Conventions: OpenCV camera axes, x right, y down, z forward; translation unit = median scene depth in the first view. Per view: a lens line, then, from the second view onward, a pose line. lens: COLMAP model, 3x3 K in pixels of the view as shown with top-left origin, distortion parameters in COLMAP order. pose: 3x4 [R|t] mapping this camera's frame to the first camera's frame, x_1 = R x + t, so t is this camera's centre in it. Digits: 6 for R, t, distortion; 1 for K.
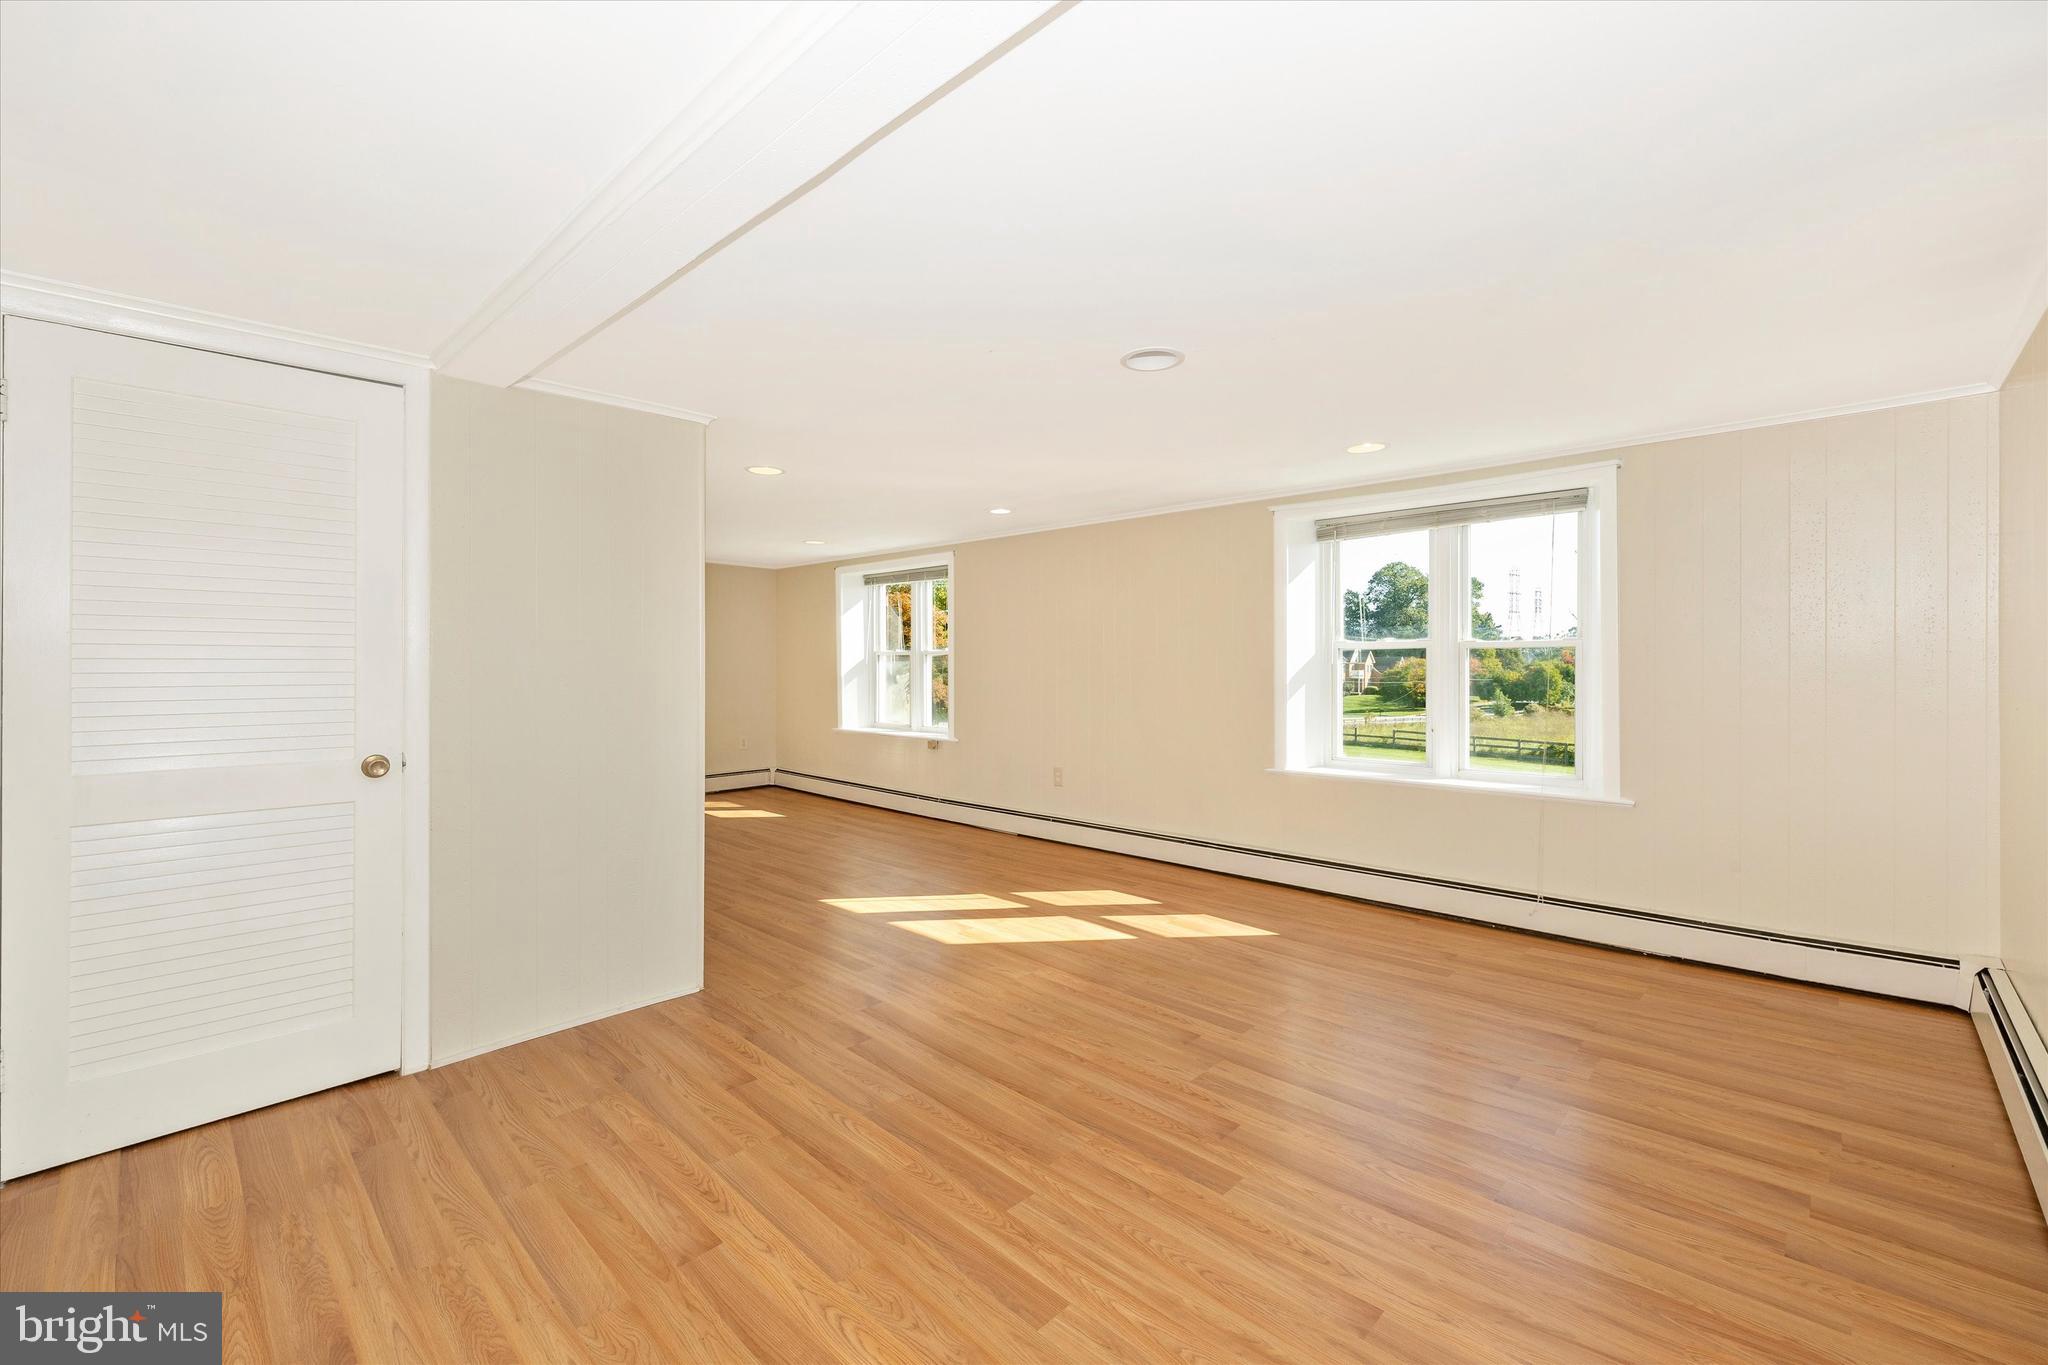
lens RADIAL K [[846.8, 0, 1021.7], [0, 846.8, 643.8], [0, 0, 1]] dist [-0.000848, -0.000299]
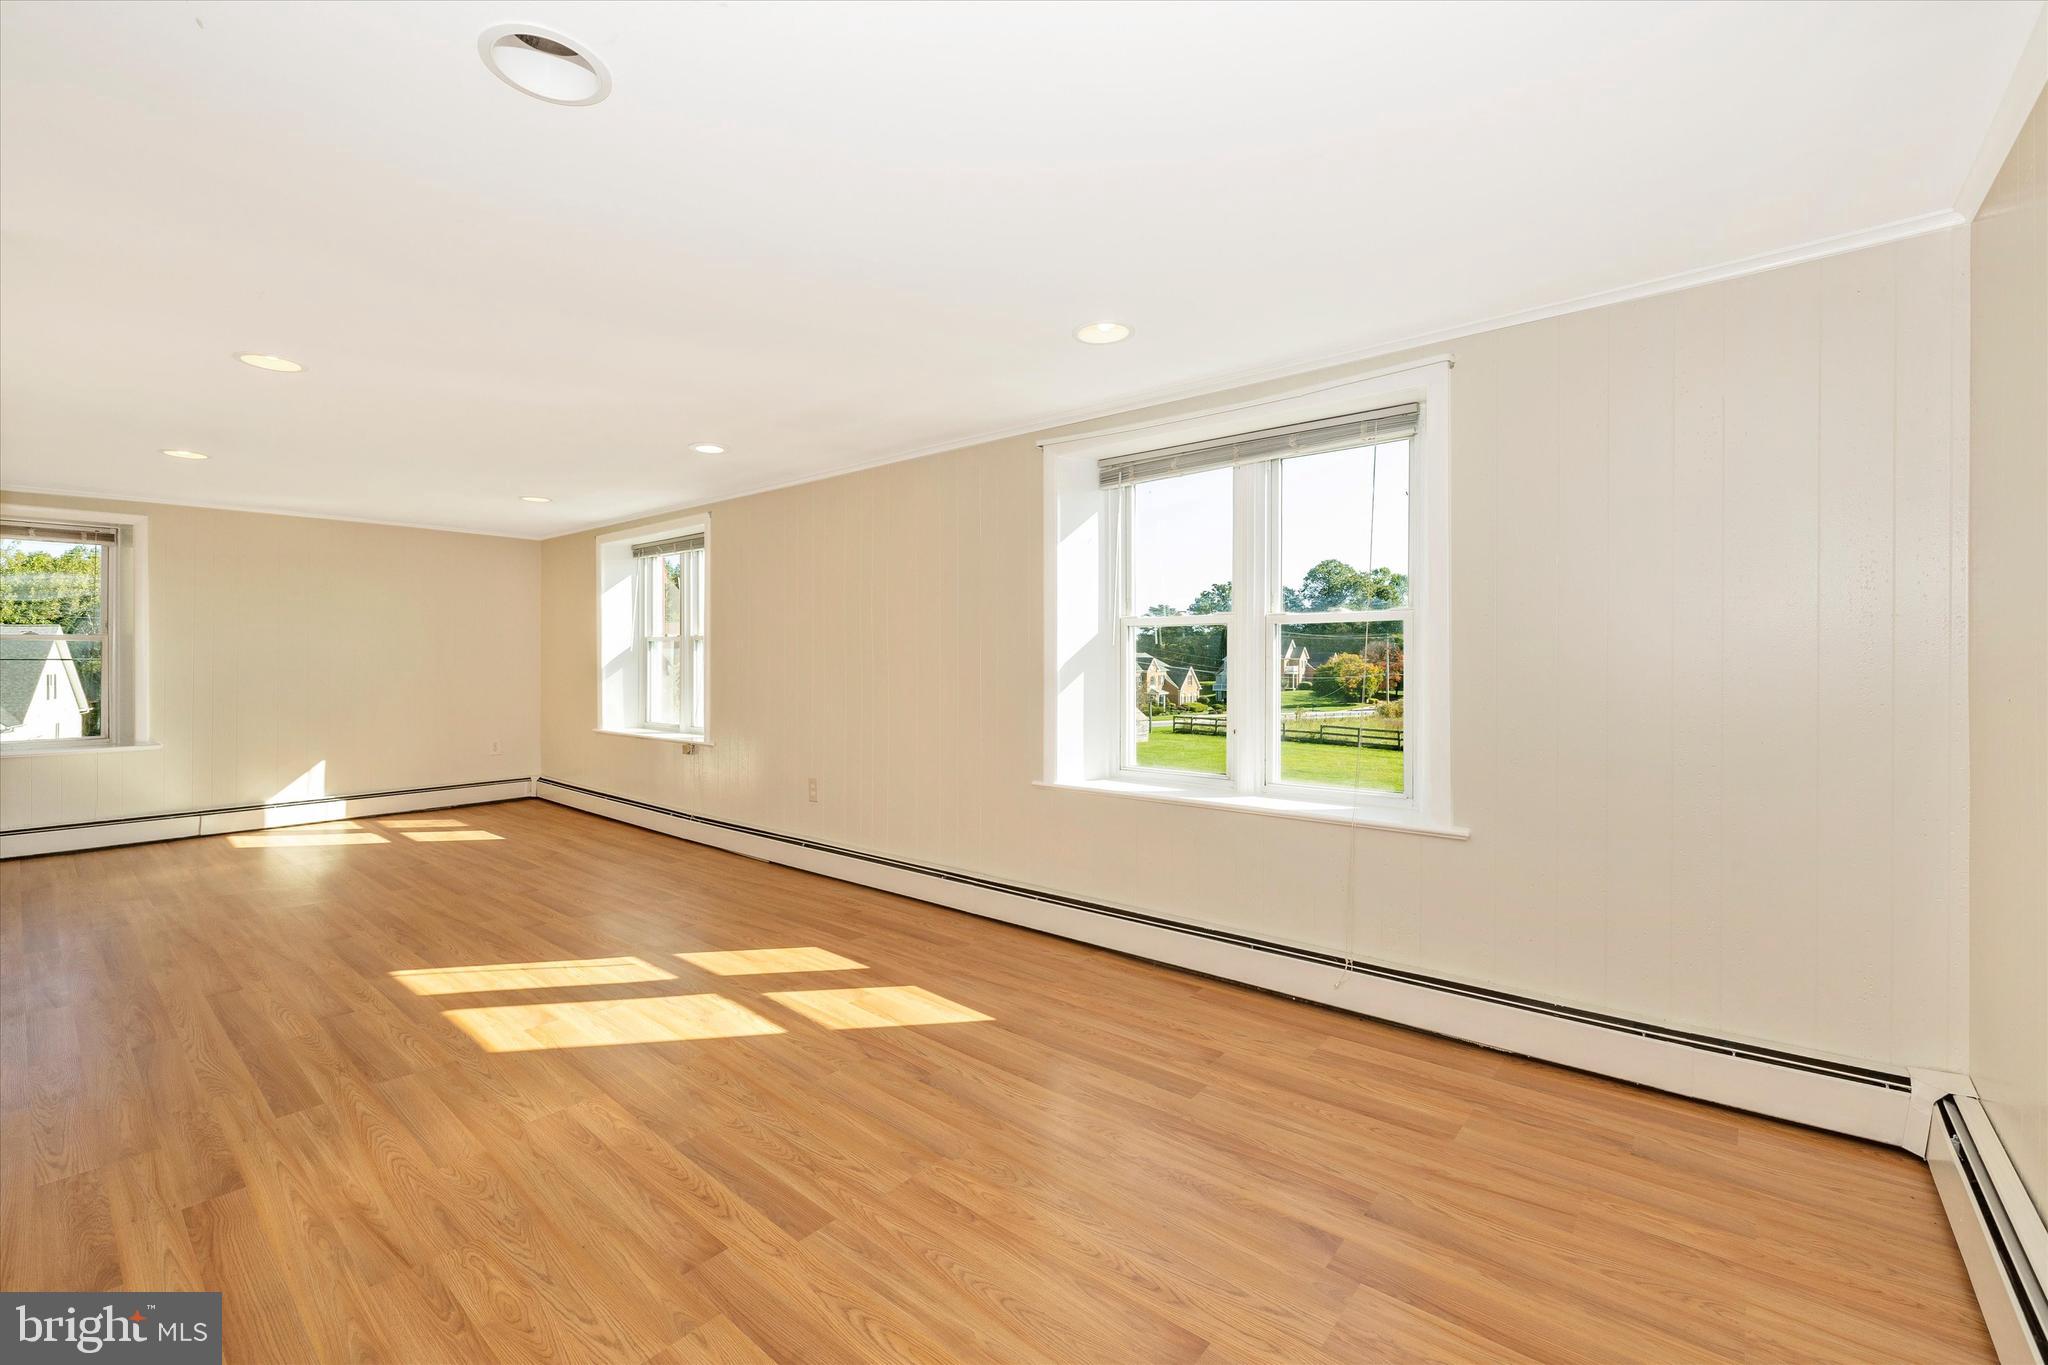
lens RADIAL K [[848.2, 0, 1014.8], [0, 848.2, 643.4], [0, 0, 1]] dist [-0.000850, 0.000338]
pose [[0.998369, 0.000903, 0.057089, 0.252211], [-0.001131, 0.999991, 0.003972, 0.020817], [-0.057085, -0.004030, 0.998361, 0.258017]]
